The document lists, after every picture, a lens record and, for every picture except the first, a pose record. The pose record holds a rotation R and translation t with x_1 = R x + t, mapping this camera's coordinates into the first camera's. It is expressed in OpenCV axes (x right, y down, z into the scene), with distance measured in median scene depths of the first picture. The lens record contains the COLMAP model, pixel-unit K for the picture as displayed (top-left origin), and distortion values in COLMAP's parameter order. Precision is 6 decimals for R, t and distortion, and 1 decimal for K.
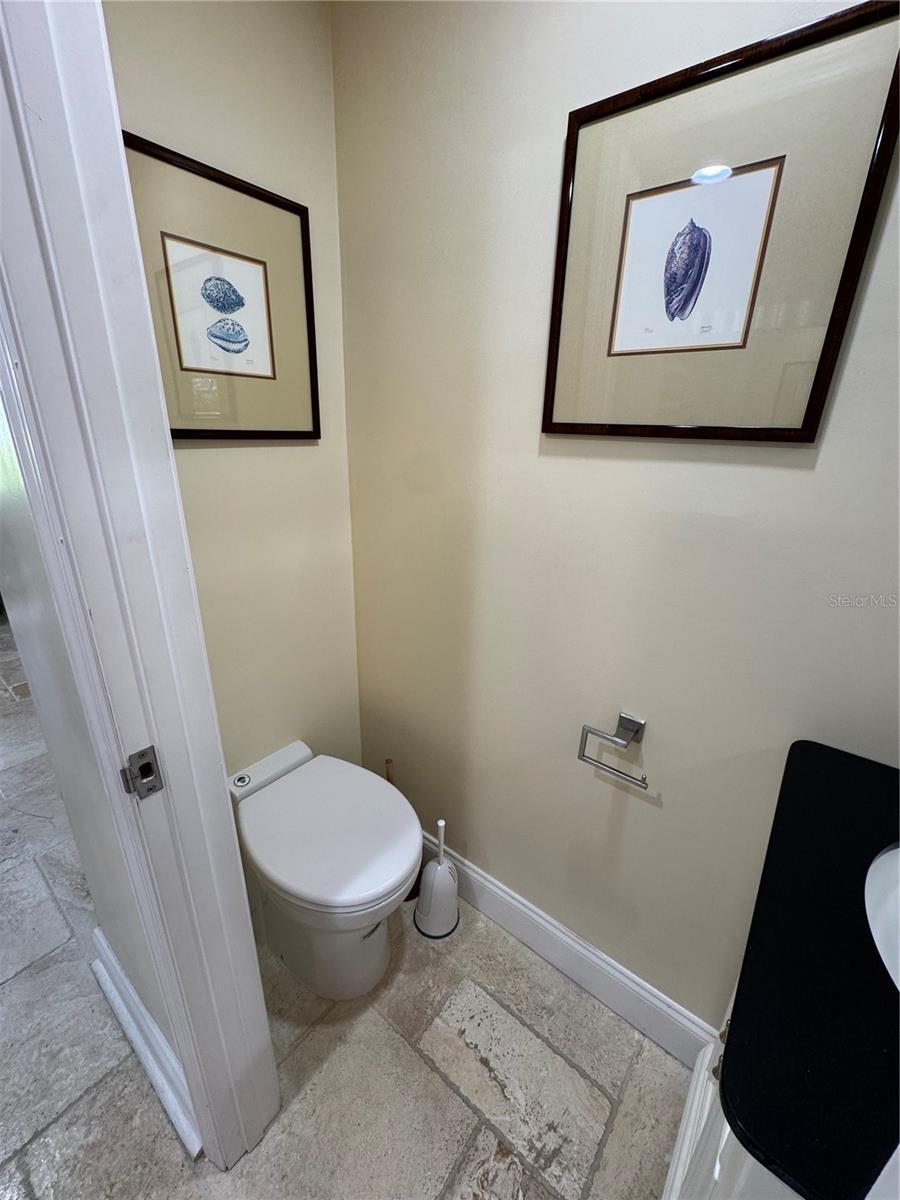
lens RADIAL K [[483.0, 0, 450.8], [0, 483.0, 596.8], [0, 0, 1]] dist [0.001408, 0.000309]
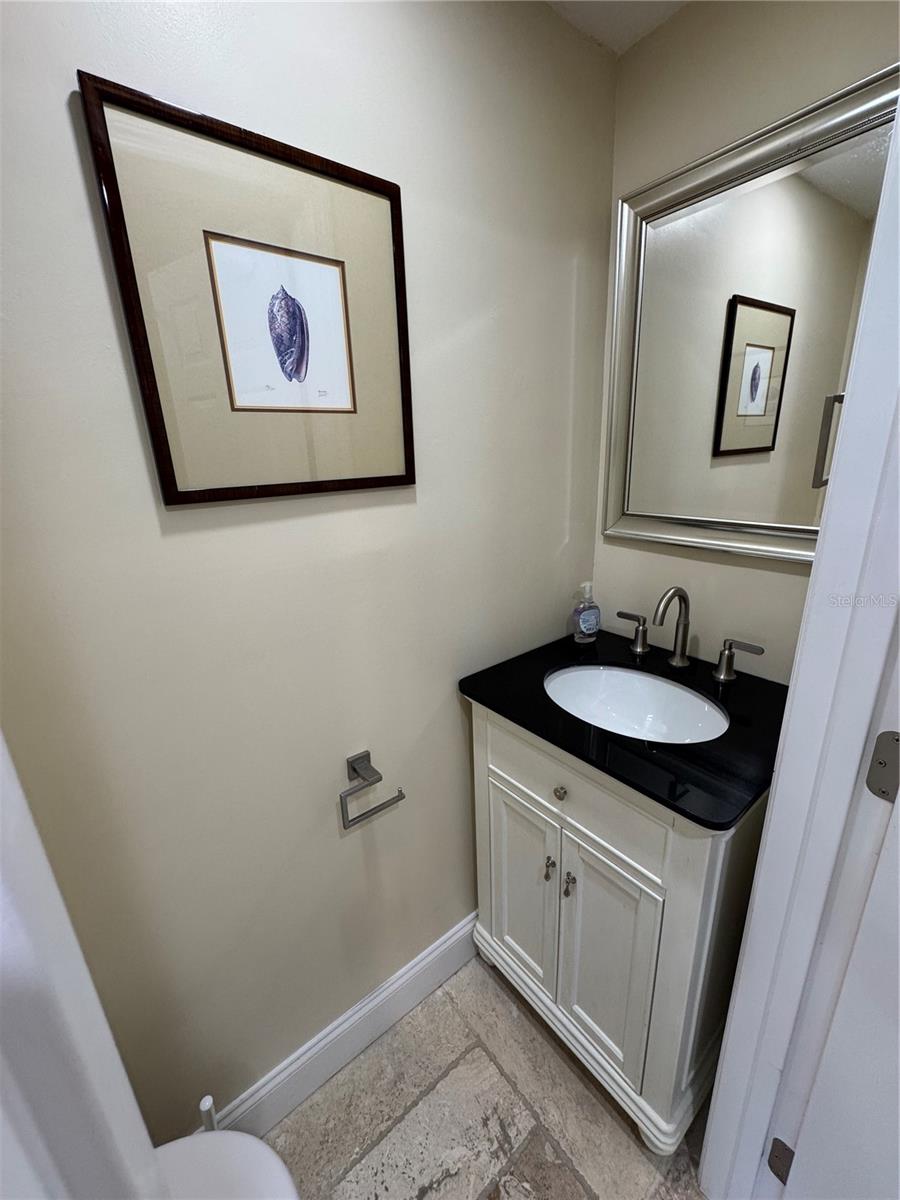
lens RADIAL K [[483.0, 0, 450.8], [0, 483.0, 596.8], [0, 0, 1]] dist [0.001408, 0.000309]
pose [[0.225298, -0.322126, 0.919498, -0.468547], [0.367086, 0.902278, 0.226148, -0.241373], [-0.902490, 0.286584, 0.321529, 0.448028]]
